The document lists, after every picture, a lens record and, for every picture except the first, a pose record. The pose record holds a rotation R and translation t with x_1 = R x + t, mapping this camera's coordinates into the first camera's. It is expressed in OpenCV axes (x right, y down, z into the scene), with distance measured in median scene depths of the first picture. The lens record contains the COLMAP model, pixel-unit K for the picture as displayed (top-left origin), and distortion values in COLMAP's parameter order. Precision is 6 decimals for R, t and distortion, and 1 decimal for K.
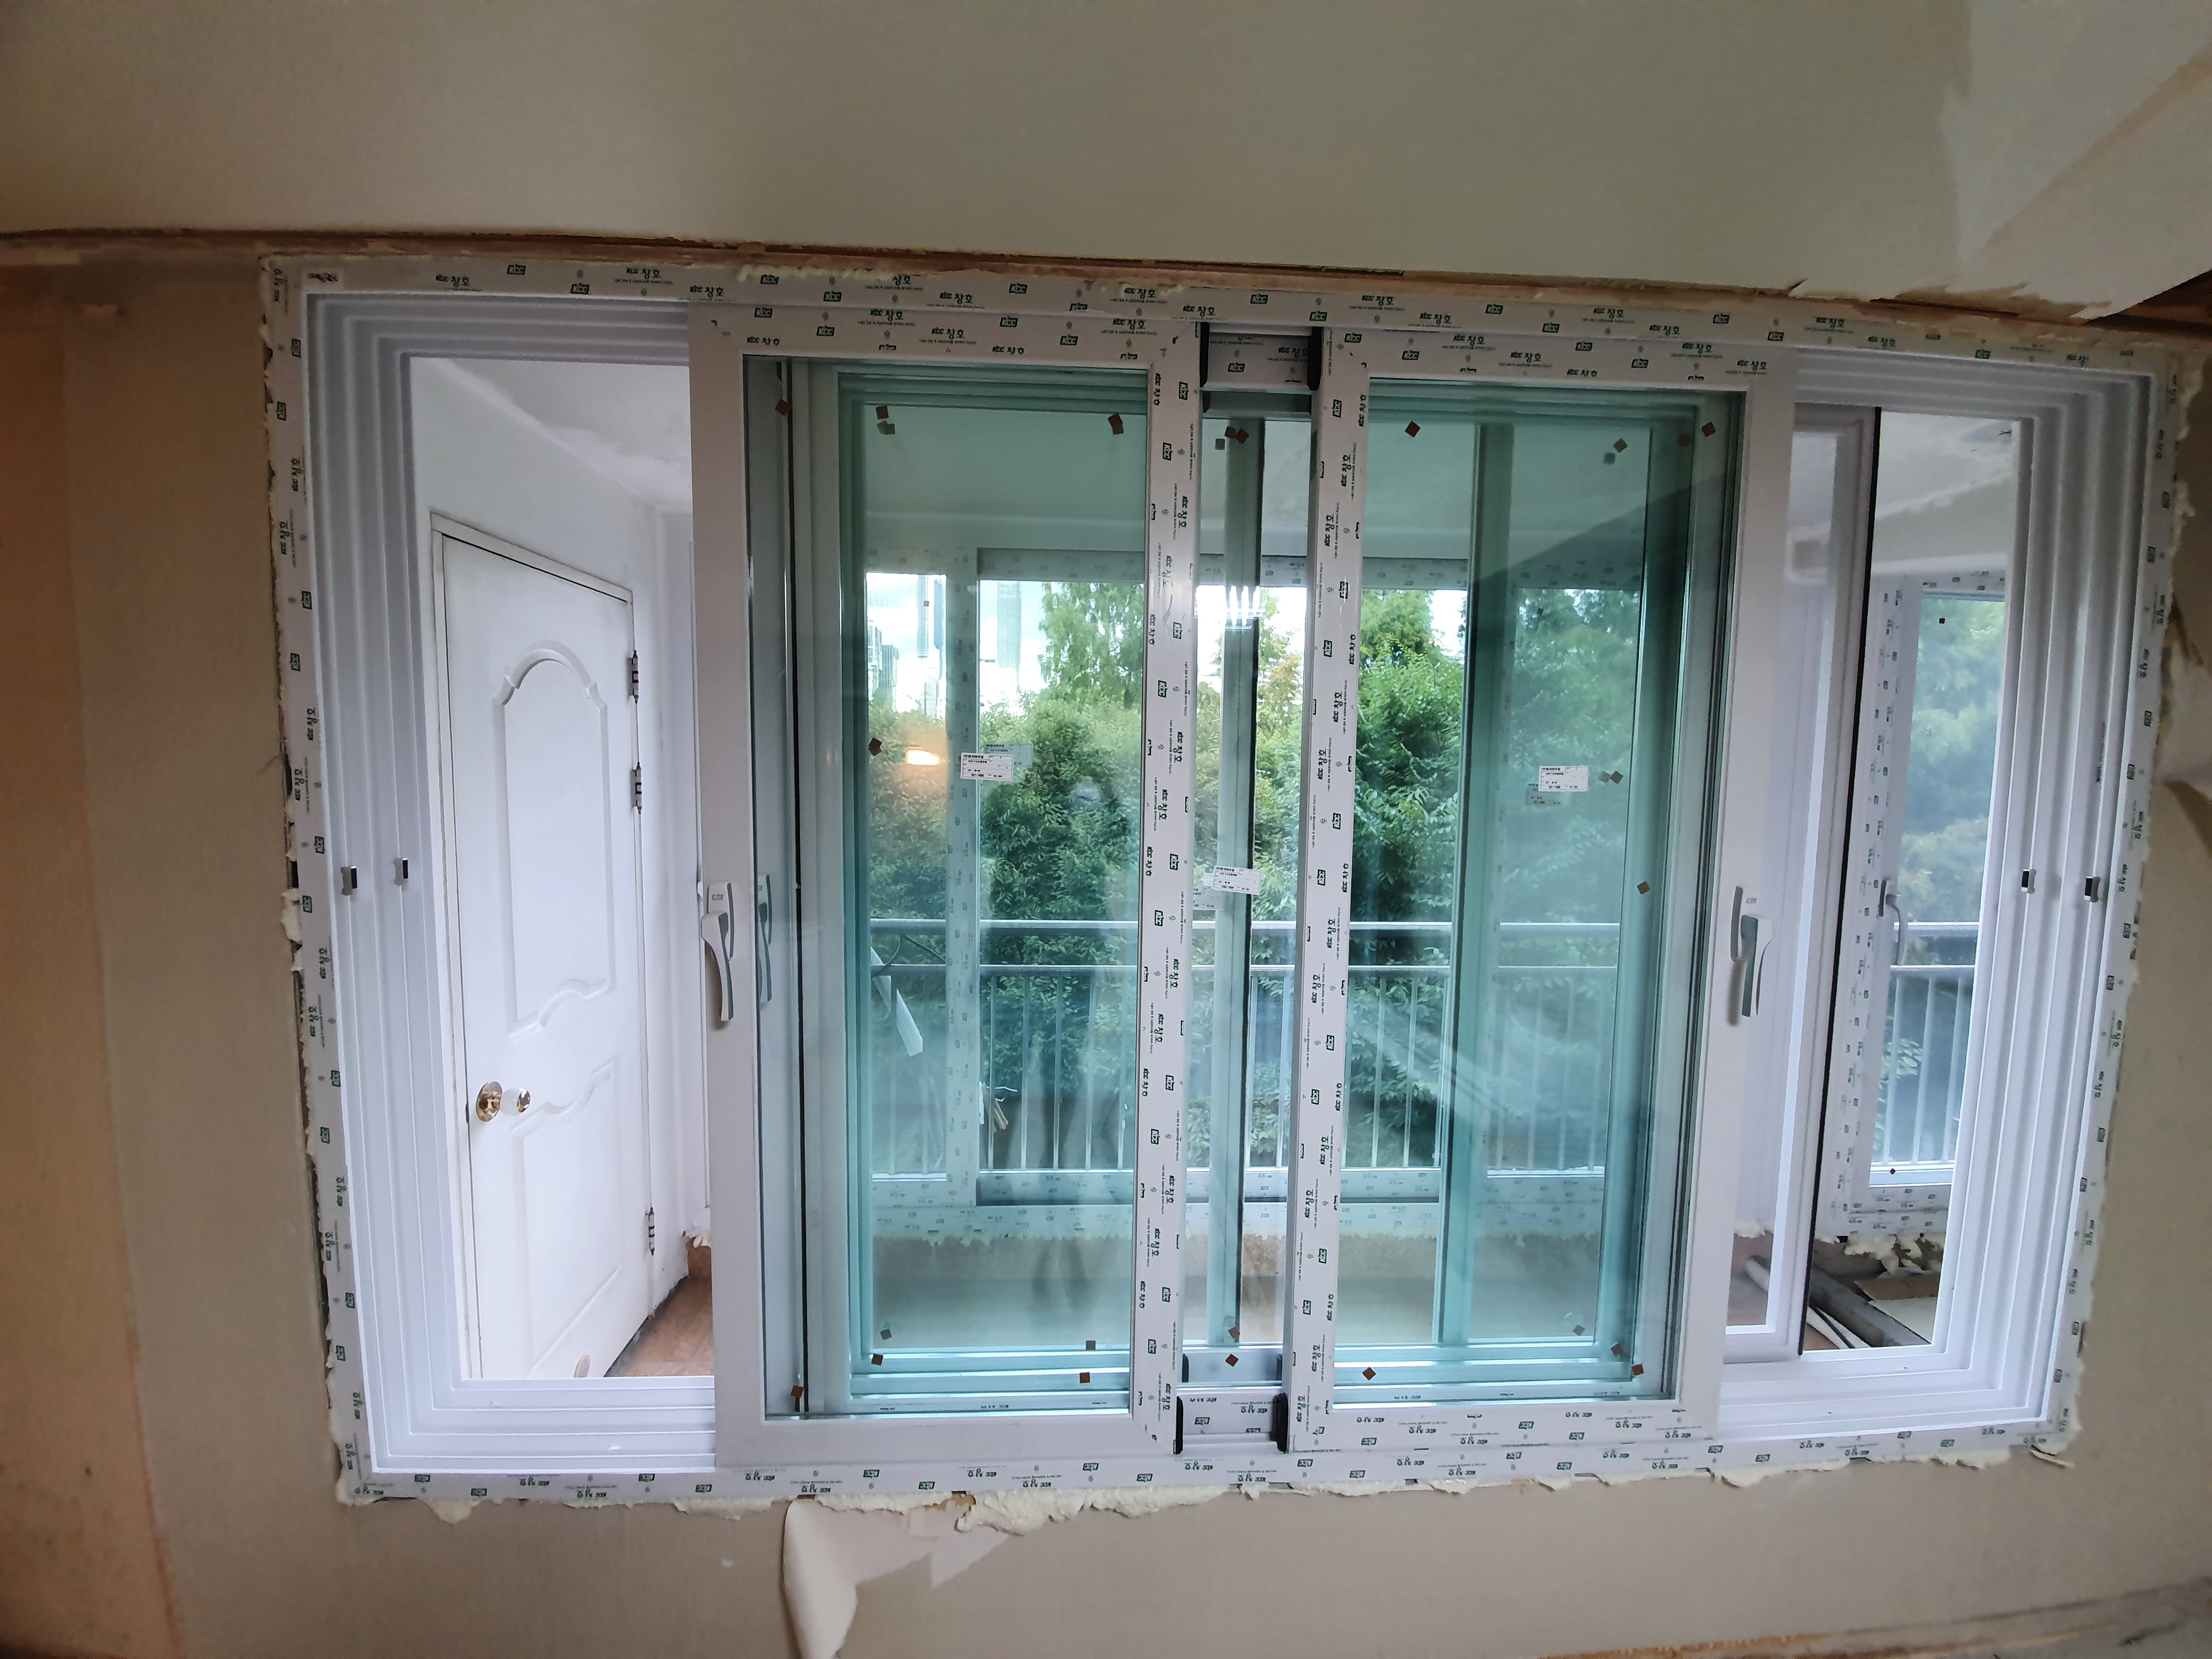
lens RADIAL K [[928.1, 0, 1106.0], [0, 928.1, 829.5], [0, 0, 1]] dist [-0.010723, -0.000067]
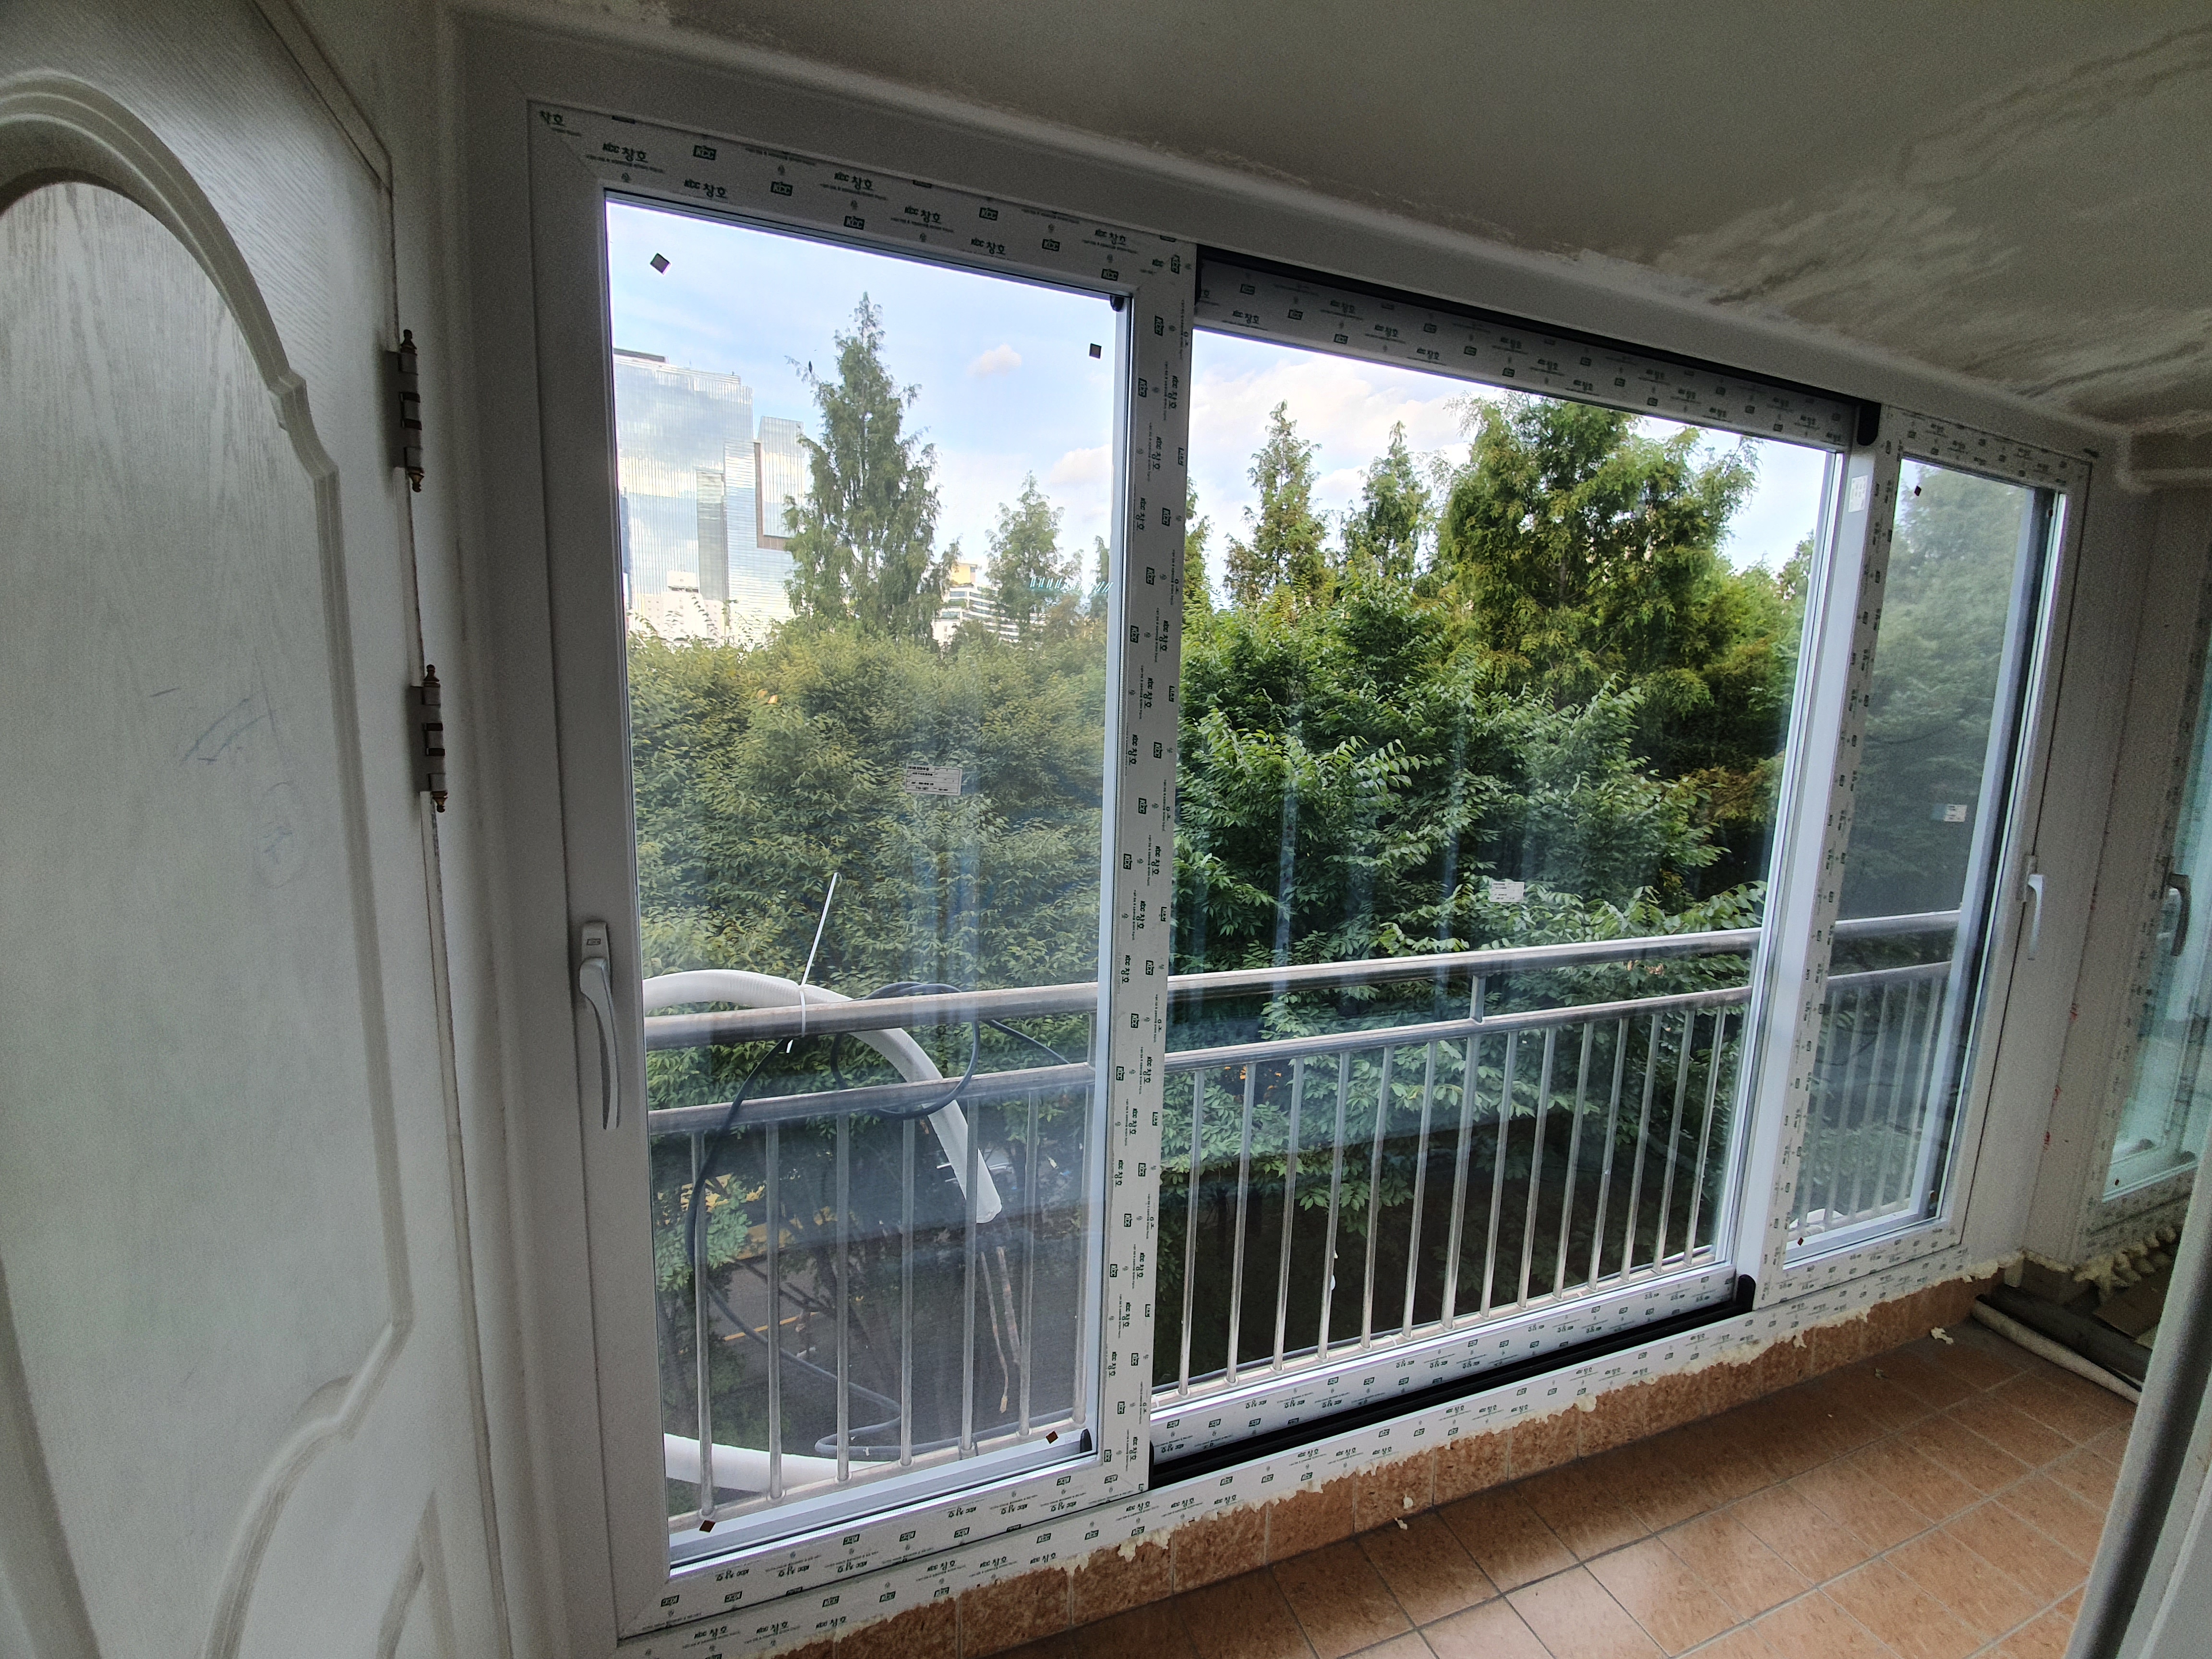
lens RADIAL K [[928.1, 0, 1106.0], [0, 928.1, 829.5], [0, 0, 1]] dist [-0.010723, -0.000067]
pose [[0.949119, -0.030761, 0.313412, -0.110994], [0.014347, 0.998408, 0.054547, -0.007690], [-0.314591, -0.047275, 0.948049, 0.173079]]
